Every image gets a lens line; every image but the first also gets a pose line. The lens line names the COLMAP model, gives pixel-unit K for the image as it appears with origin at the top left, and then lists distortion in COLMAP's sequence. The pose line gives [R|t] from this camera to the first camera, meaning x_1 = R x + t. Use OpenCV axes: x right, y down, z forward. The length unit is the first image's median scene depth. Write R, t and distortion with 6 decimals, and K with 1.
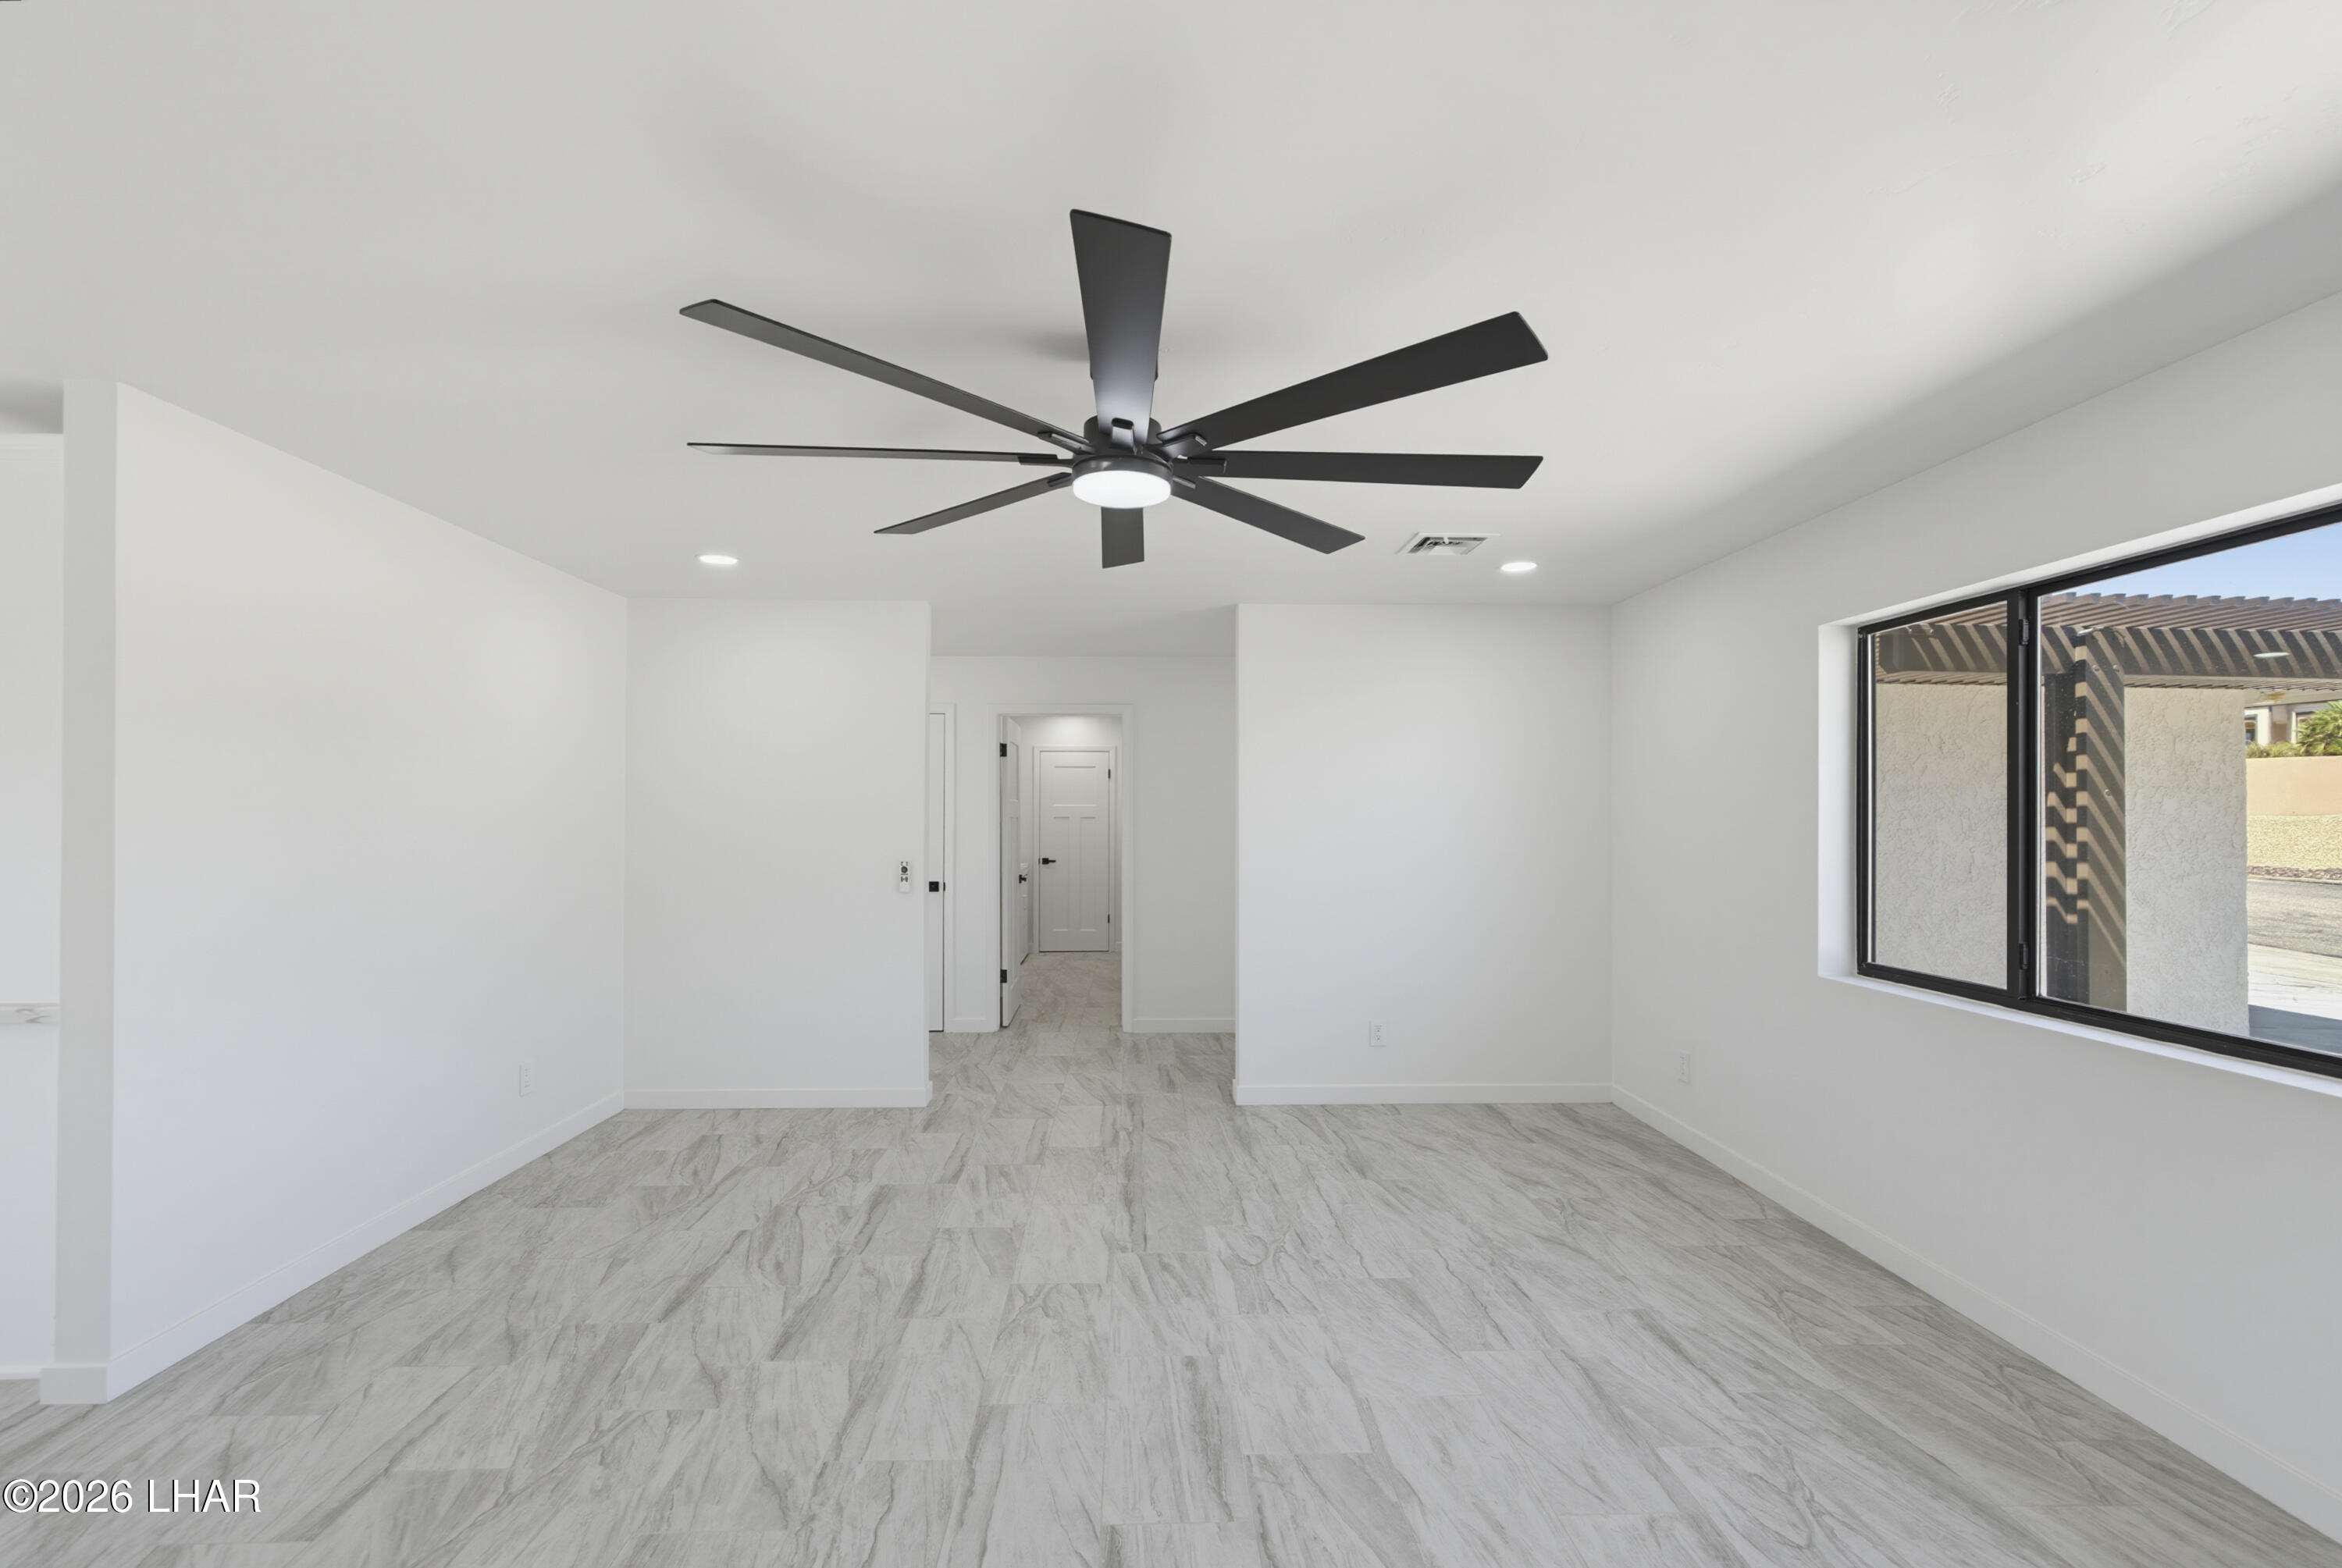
lens RADIAL K [[981.6, 0, 1166.8], [0, 981.6, 820.7], [0, 0, 1]] dist [-0.001795, -0.000026]
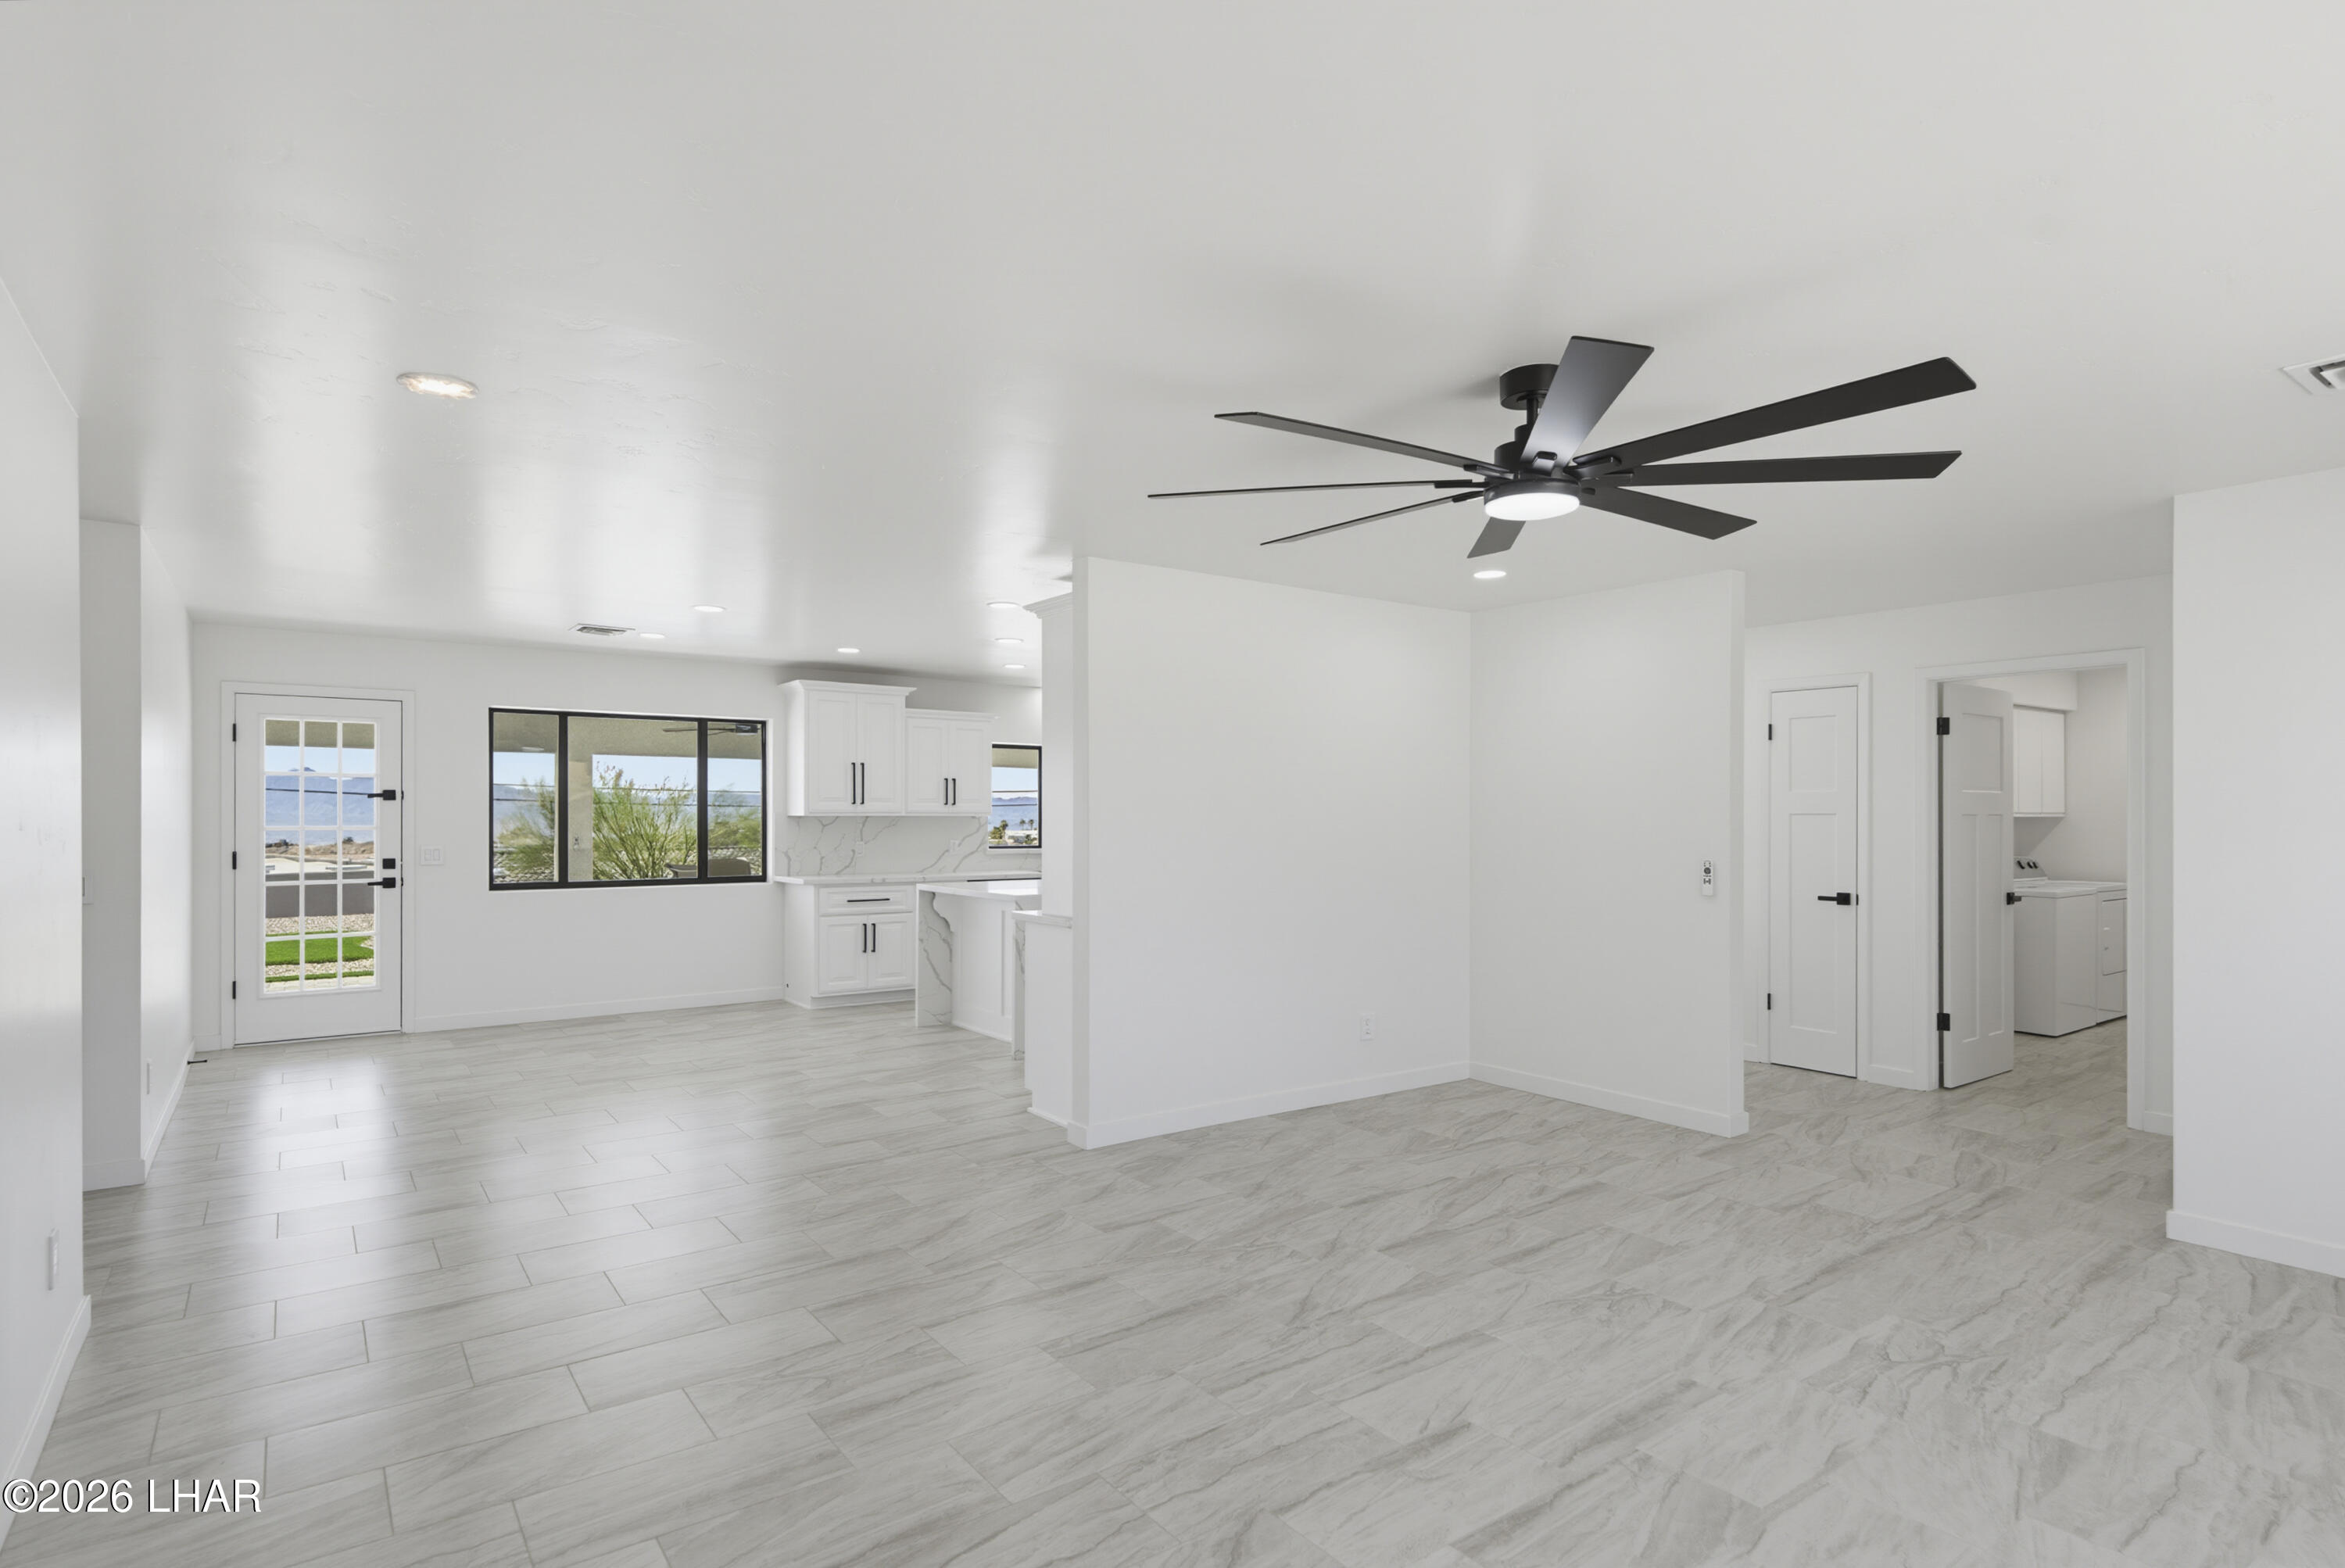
lens RADIAL K [[1217.5, 0, 1176.2], [0, 1217.5, 811.1], [0, 0, 1]] dist [0.002584, 0.000330]
pose [[0.562963, -0.001844, -0.826480, 0.576100], [-0.004529, 0.999976, -0.005316, 0.004611], [0.826470, 0.006735, 0.562941, -0.061351]]
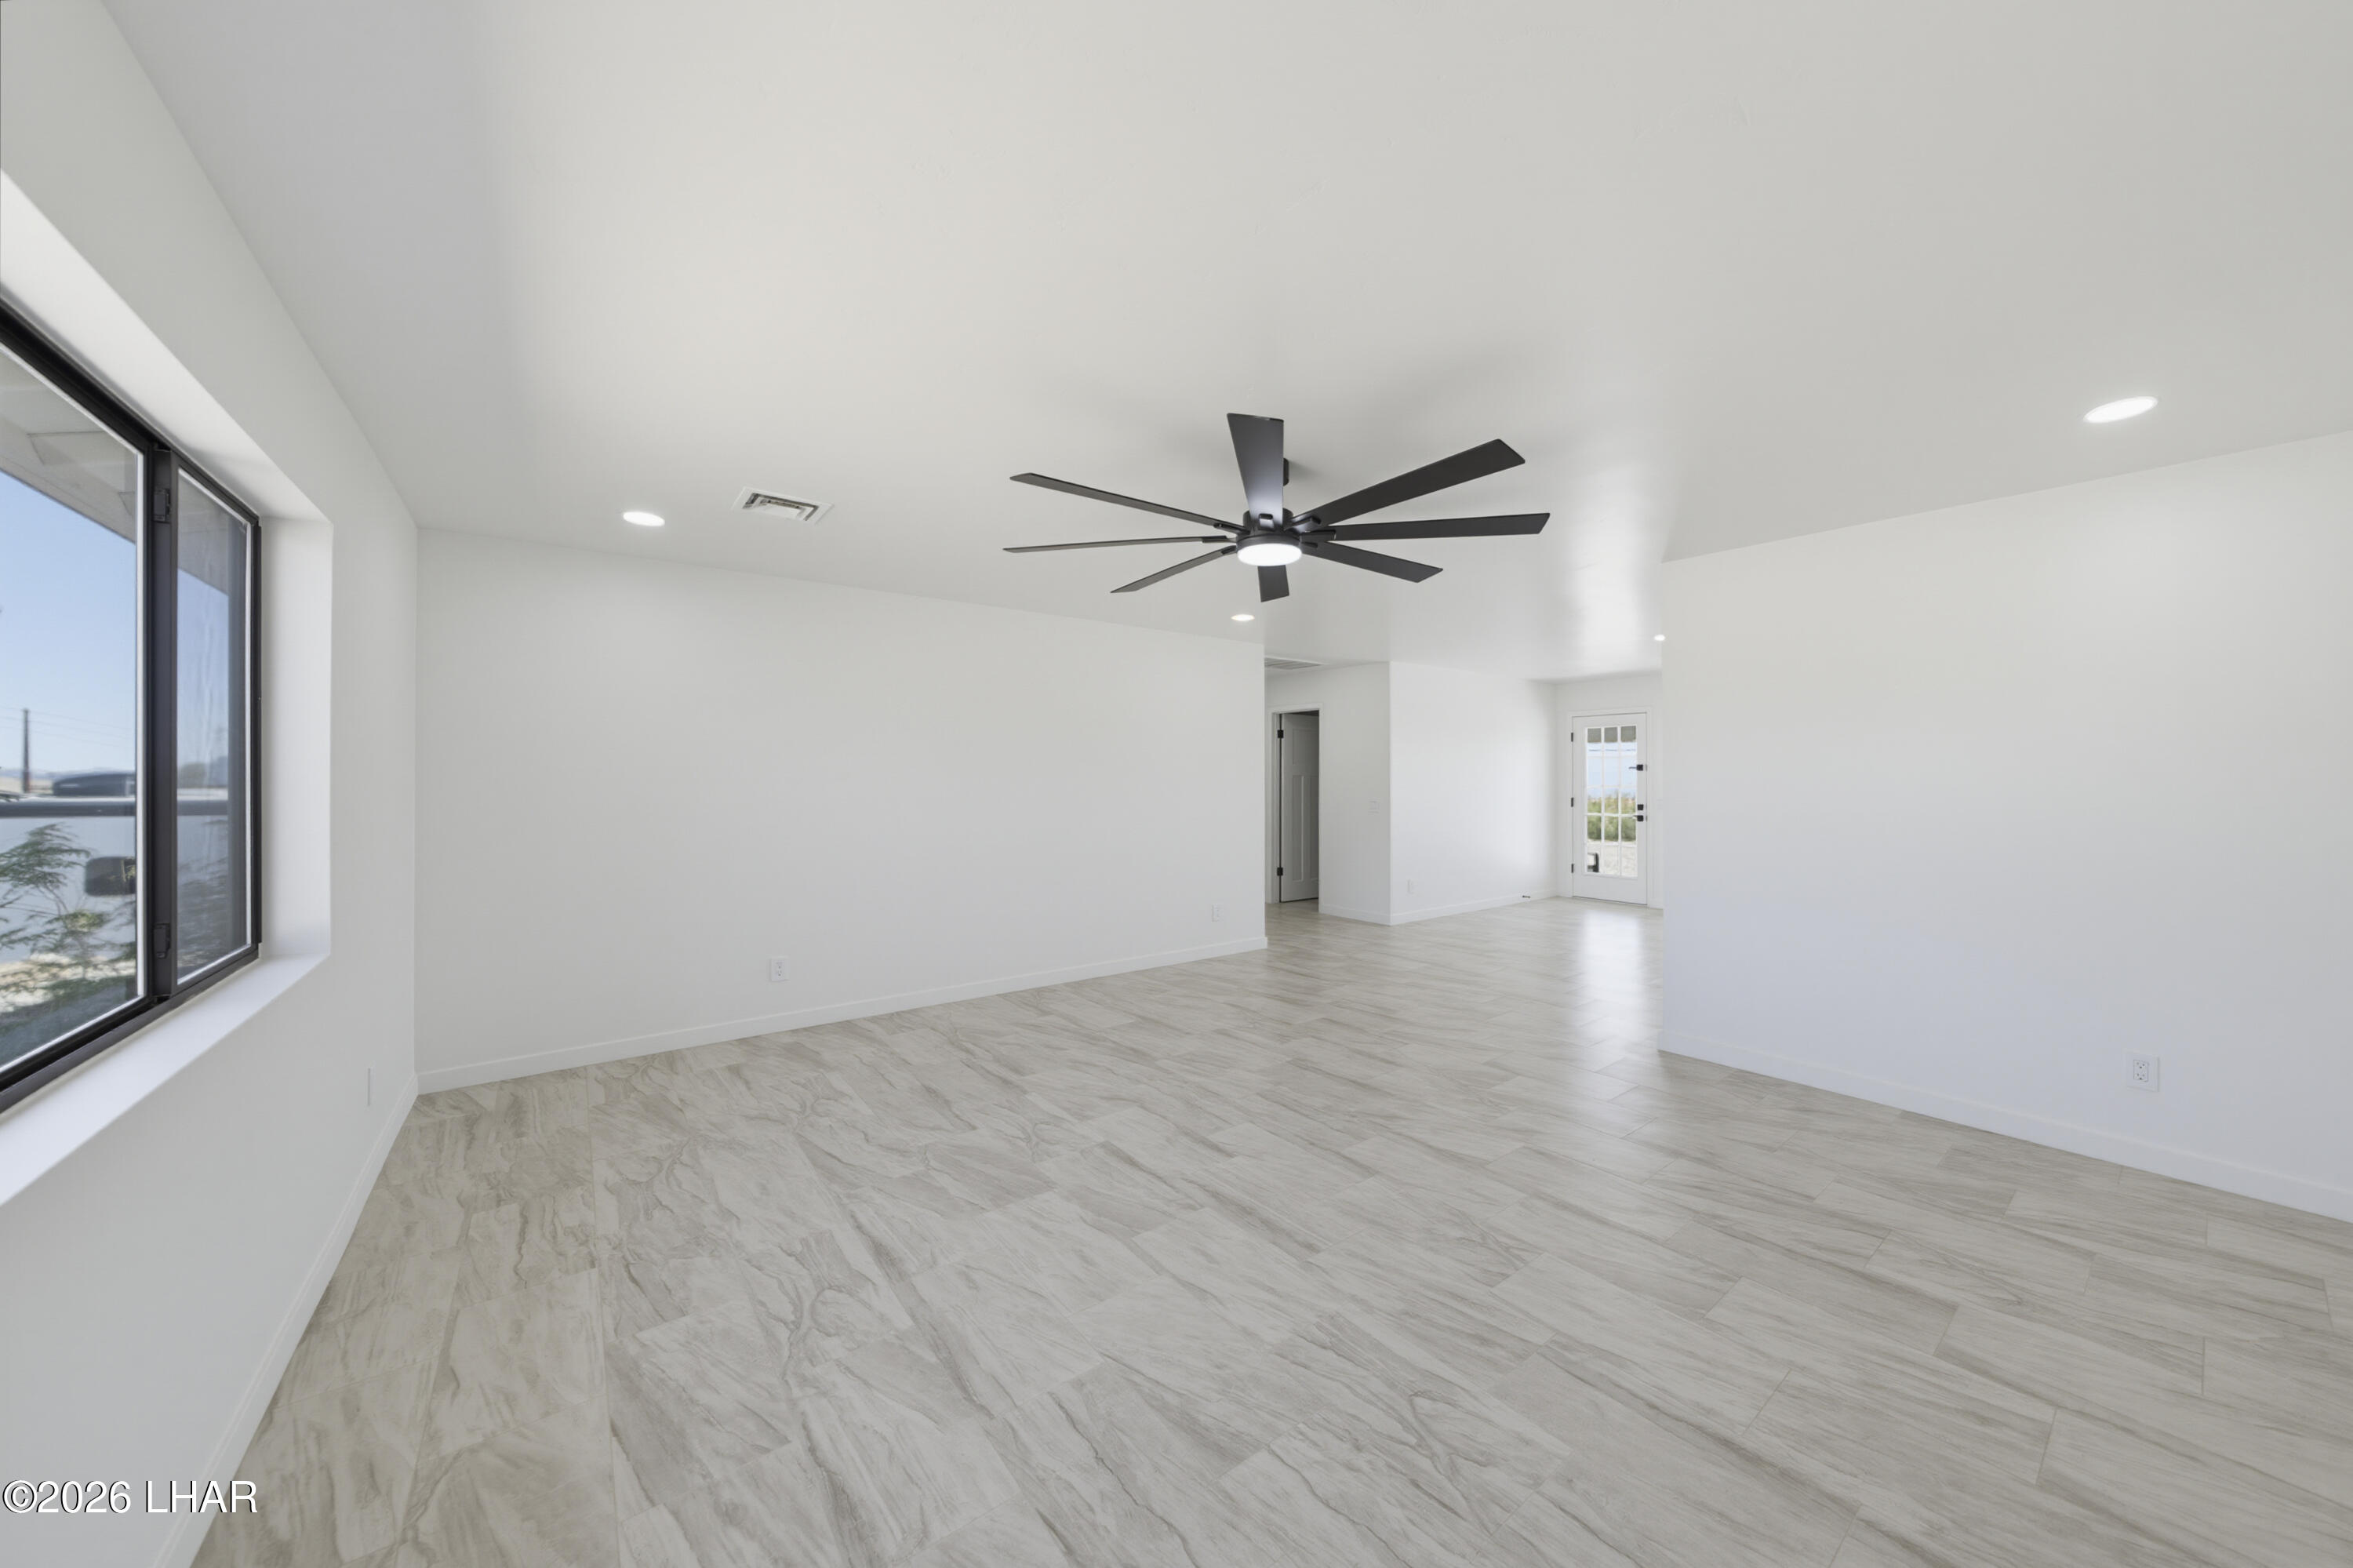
lens RADIAL K [[816.0, 0, 1218.1], [0, 816.0, 778.0], [0, 0, 1]] dist [-0.001483, -0.000123]
pose [[-0.800637, -0.004051, -0.599136, 0.538622], [-0.005524, 0.999985, 0.000622, 0.009419], [0.599124, 0.003807, -0.800647, 1.346181]]
